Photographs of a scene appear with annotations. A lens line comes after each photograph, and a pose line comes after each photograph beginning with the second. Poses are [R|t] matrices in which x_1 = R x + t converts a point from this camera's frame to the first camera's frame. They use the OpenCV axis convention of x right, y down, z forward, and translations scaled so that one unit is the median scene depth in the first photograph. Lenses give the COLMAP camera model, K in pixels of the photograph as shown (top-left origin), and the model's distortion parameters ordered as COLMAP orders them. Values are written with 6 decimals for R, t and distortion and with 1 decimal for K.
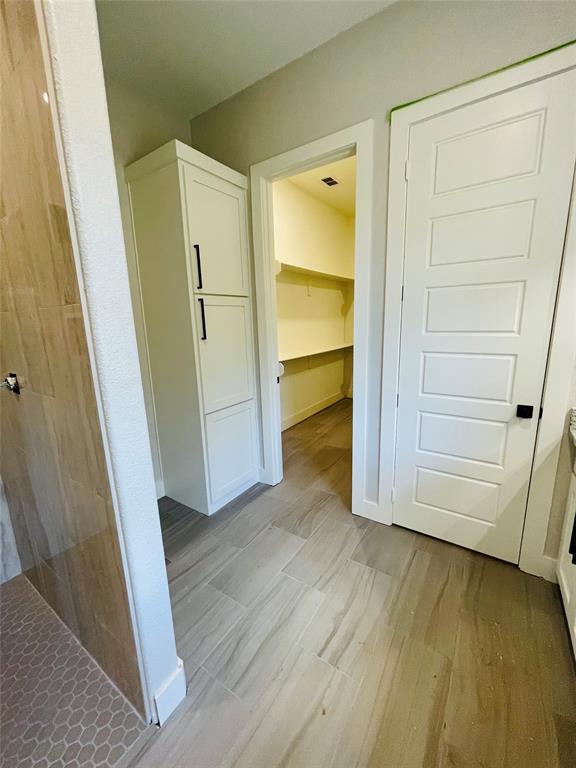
lens RADIAL K [[309.9, 0, 287.3], [0, 309.9, 383.0], [0, 0, 1]] dist [-0.001104, 0.000815]
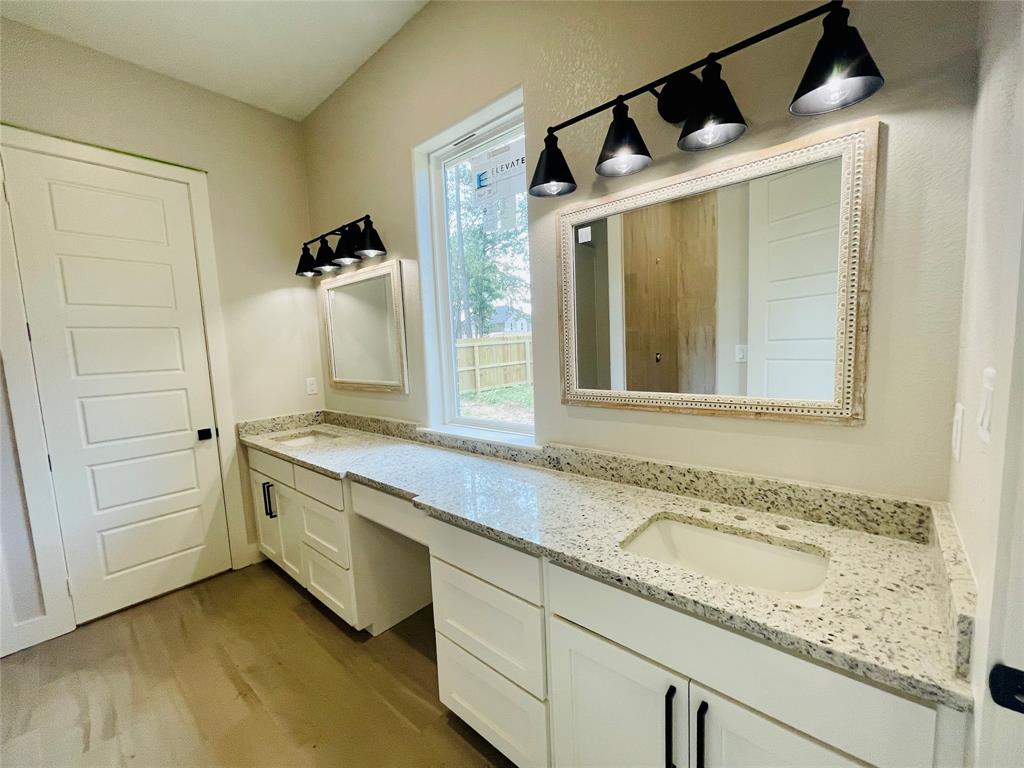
lens RADIAL K [[413.2, 0, 513.5], [0, 413.2, 391.2], [0, 0, 1]] dist [-0.001104, 0.000815]
pose [[0.120784, -0.082545, 0.989241, -0.518934], [0.237285, 0.970049, 0.051972, 0.103397], [-0.963902, 0.228455, 0.136753, -0.322506]]
